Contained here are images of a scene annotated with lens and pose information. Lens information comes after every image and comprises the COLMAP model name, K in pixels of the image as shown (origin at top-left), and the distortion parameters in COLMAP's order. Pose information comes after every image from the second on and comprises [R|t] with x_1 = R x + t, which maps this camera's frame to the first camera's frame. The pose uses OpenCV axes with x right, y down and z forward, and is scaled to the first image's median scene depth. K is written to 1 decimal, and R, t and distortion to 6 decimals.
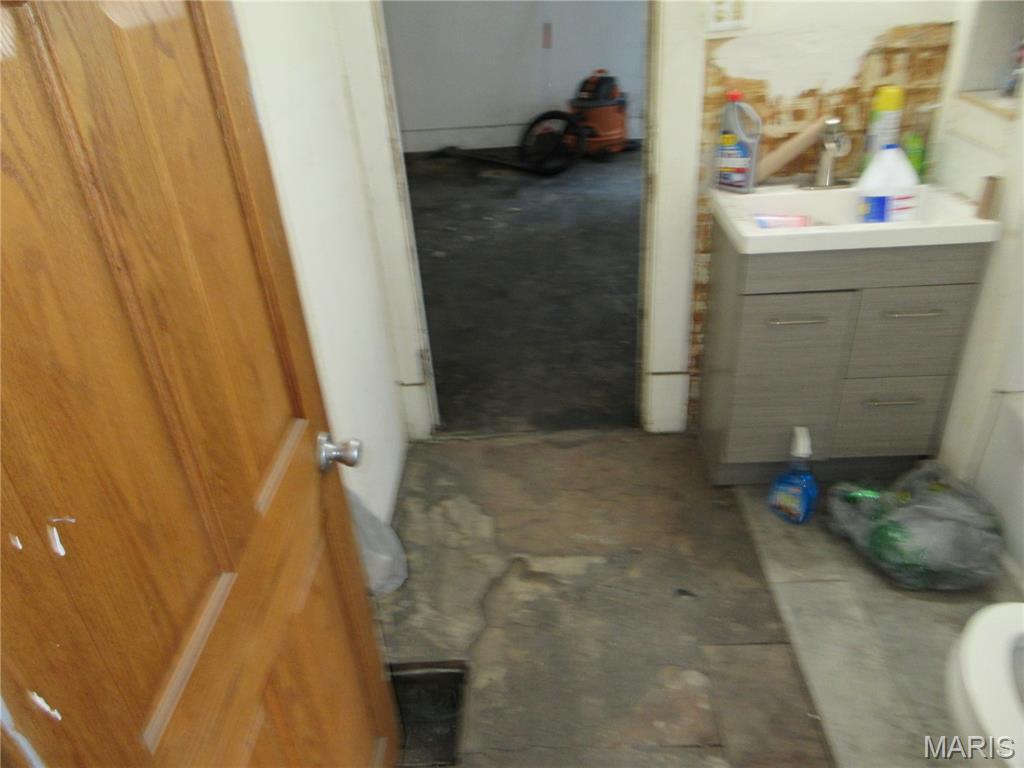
lens RADIAL K [[767.9, 0, 517.3], [0, 767.9, 380.3], [0, 0, 1]] dist [0.004189, -0.000989]
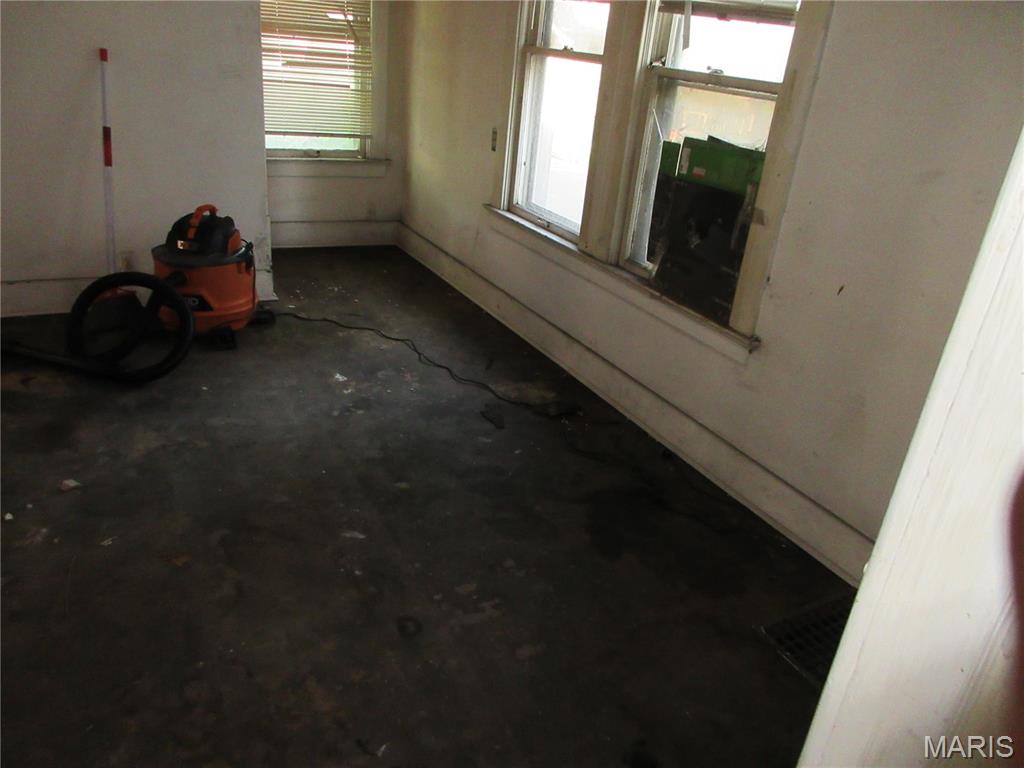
lens RADIAL K [[767.9, 0, 514.6], [0, 767.9, 380.6], [0, 0, 1]] dist [0.004189, -0.000989]
pose [[0.868788, -0.071884, 0.489939, 0.007002], [0.113126, 0.992055, -0.055047, -0.199860], [-0.482090, 0.103249, 0.870017, 0.339455]]
